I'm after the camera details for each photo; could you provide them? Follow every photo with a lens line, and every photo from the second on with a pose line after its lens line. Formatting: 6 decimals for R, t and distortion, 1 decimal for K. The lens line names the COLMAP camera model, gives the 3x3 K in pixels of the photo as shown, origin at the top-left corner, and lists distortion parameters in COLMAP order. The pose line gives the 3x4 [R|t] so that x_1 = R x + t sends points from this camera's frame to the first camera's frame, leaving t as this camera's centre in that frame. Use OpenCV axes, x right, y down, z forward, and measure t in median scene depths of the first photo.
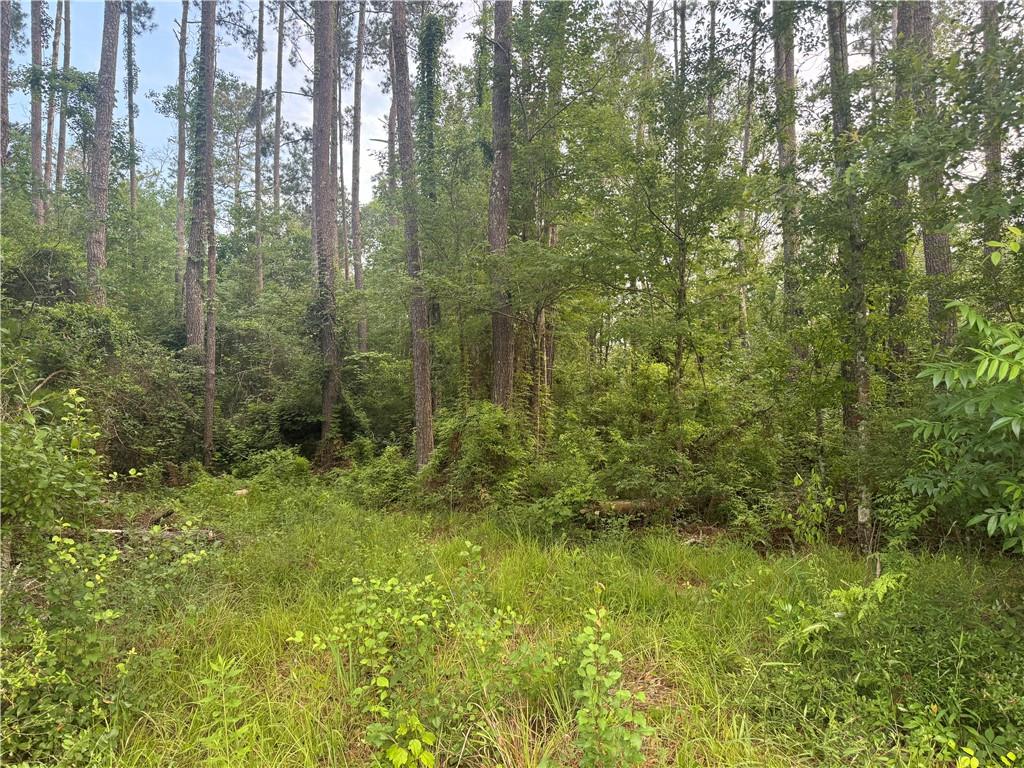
lens RADIAL K [[717.7, 0, 512.0], [0, 717.7, 384.0], [0, 0, 1]] dist [0.068402, -0.085395]
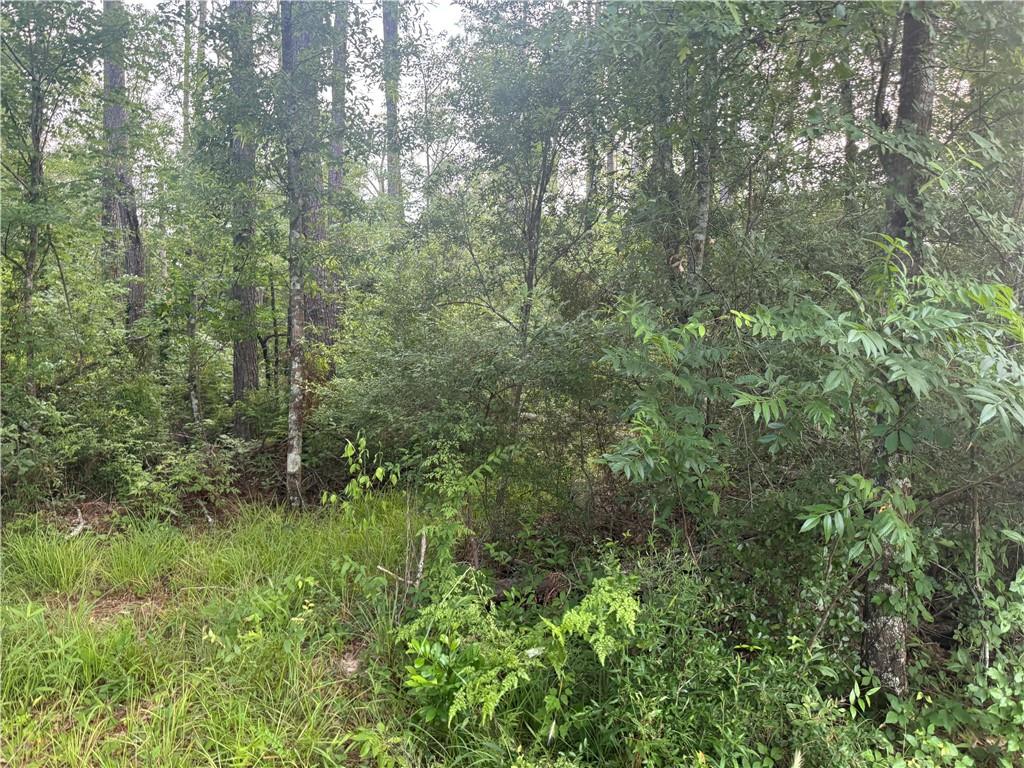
lens RADIAL K [[717.7, 0, 512.0], [0, 717.7, 384.0], [0, 0, 1]] dist [0.068402, -0.085395]
pose [[0.605922, -0.024290, 0.795153, -0.046646], [-0.058503, 0.995467, 0.074989, 0.002551], [-0.793370, -0.091957, 0.601754, 0.250907]]
